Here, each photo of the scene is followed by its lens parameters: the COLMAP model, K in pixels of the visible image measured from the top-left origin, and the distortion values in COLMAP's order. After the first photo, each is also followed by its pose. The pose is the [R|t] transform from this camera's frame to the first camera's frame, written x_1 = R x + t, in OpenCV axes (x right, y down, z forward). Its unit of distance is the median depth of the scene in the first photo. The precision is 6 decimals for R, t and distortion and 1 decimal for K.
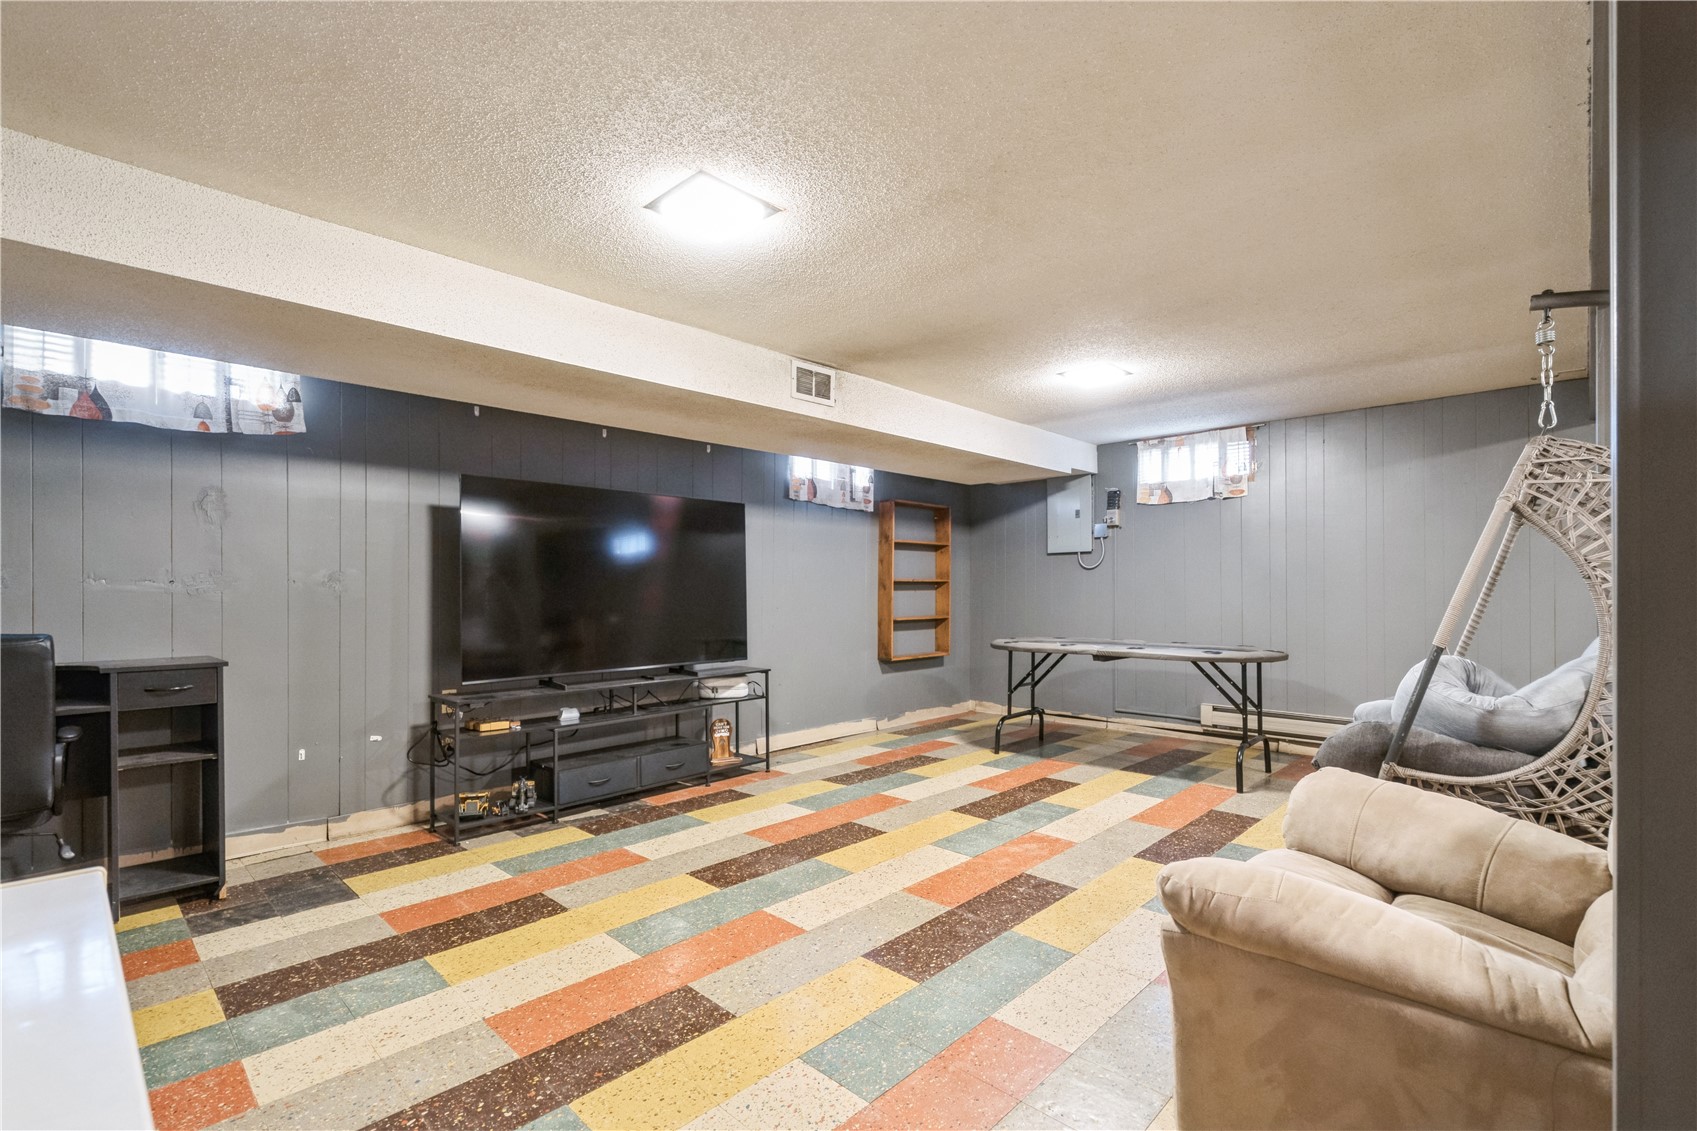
lens RADIAL K [[778.6, 0, 845.5], [0, 778.6, 590.3], [0, 0, 1]] dist [-0.002274, -0.000041]
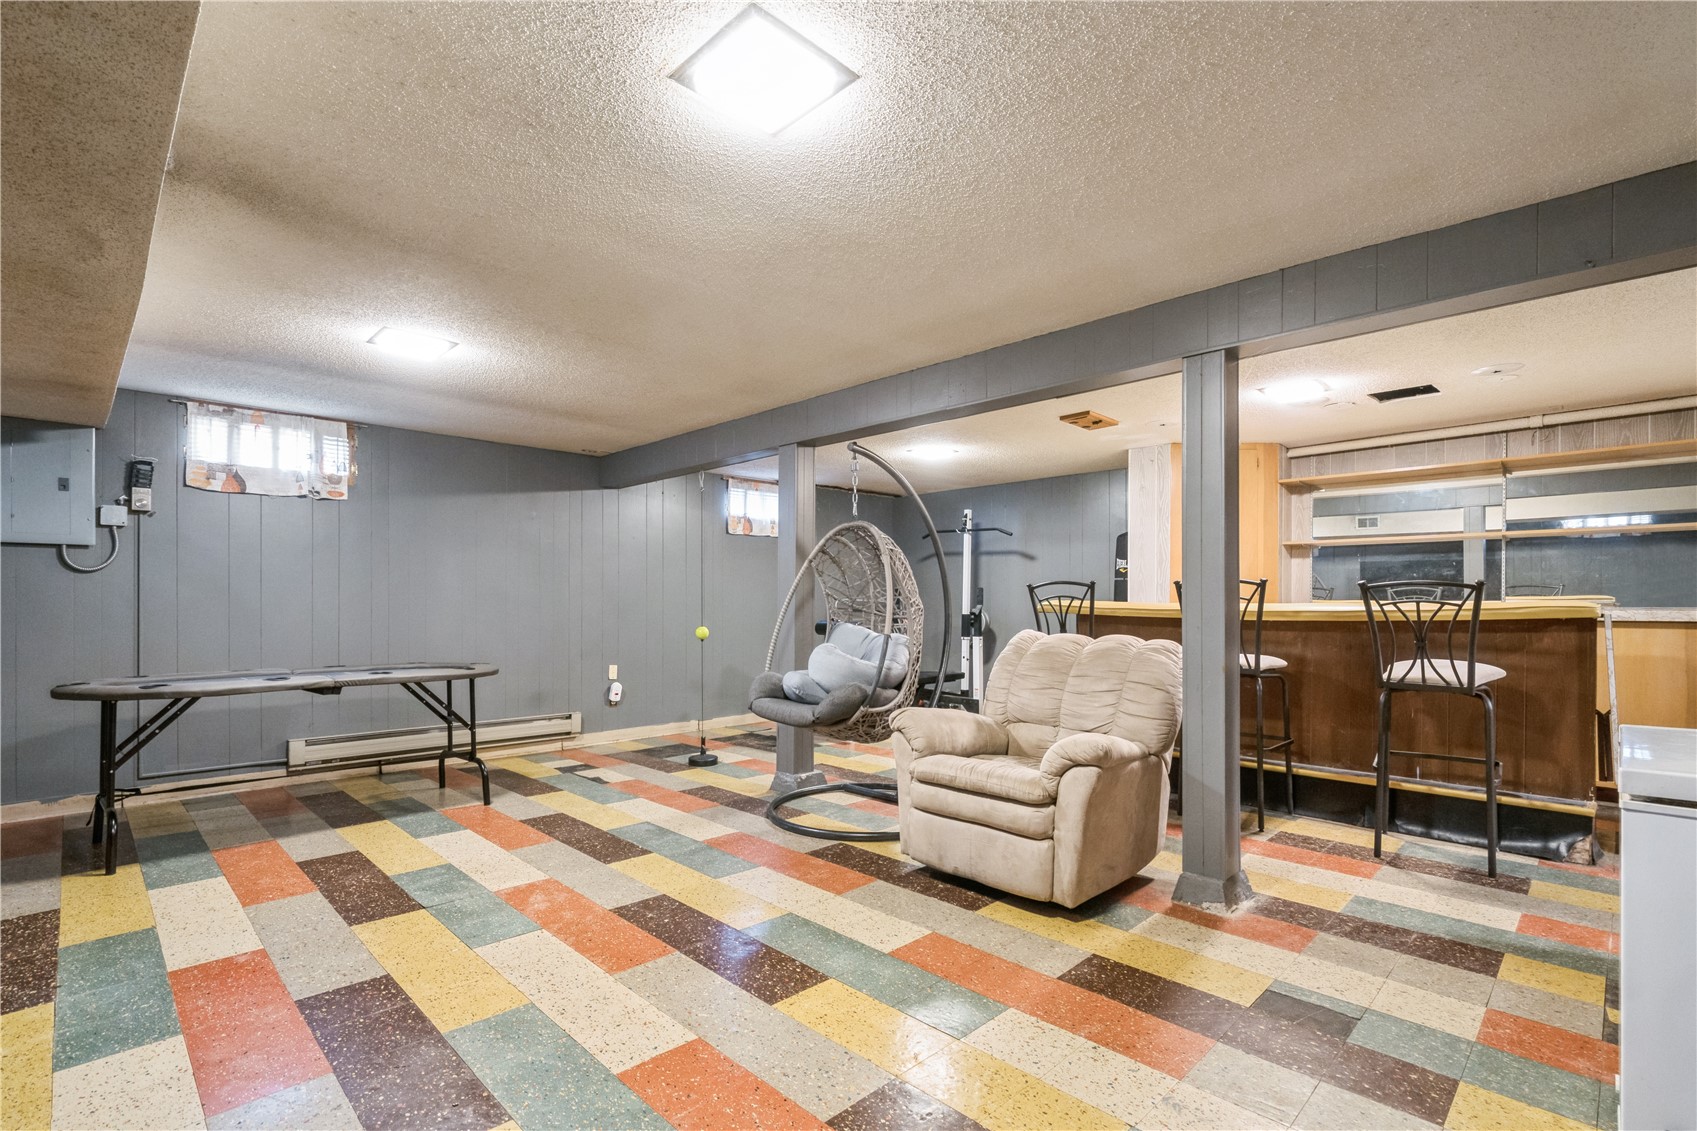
lens RADIAL K [[775.8, 0, 880.9], [0, 775.8, 607.8], [0, 0, 1]] dist [-0.001662, -0.000201]
pose [[-0.004636, -0.001280, 0.999988, -0.496319], [-0.000226, 0.999999, 0.001279, 0.002815], [-0.999989, -0.000220, -0.004636, 0.491381]]
